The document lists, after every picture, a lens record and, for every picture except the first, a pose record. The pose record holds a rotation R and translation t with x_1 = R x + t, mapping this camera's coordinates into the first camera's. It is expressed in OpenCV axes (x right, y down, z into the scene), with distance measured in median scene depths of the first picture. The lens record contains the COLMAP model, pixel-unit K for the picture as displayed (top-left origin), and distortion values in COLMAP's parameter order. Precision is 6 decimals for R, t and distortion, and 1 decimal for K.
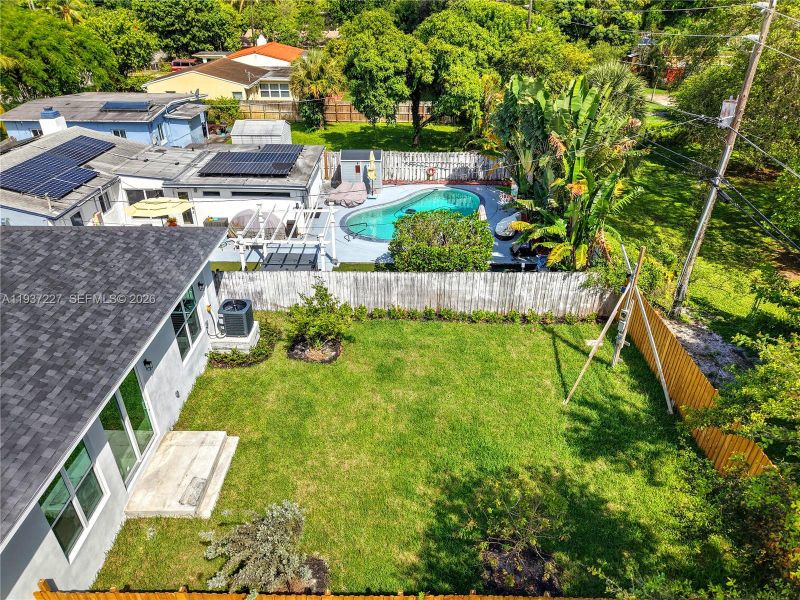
lens RADIAL K [[537.5, 0, 397.3], [0, 537.5, 299.5], [0, 0, 1]] dist [0.011899, 0.000895]
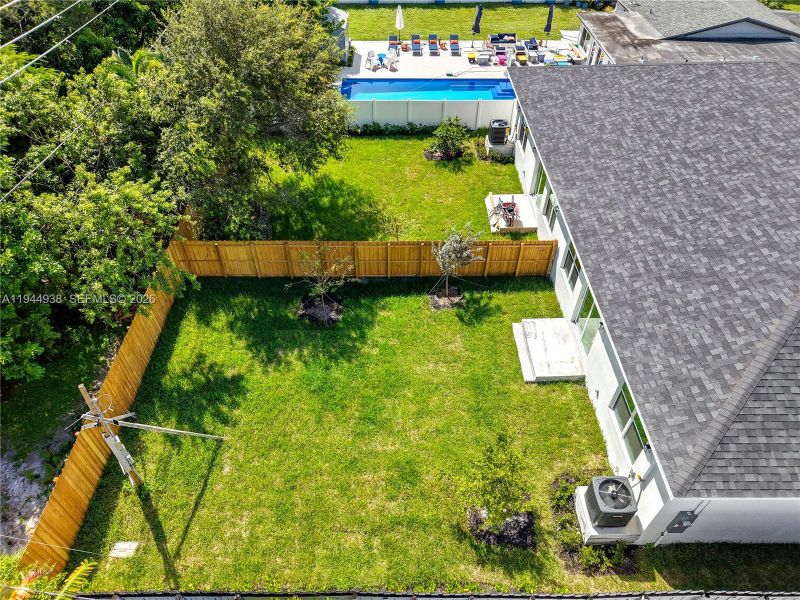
lens RADIAL K [[537.5, 0, 397.0], [0, 537.5, 300.5], [0, 0, 1]] dist [0.011899, 0.000895]
pose [[-0.999808, 0.008209, -0.017809, 0.010051], [-0.015070, 0.259480, 0.965631, -1.067764], [0.012548, 0.965714, -0.259307, 1.292089]]
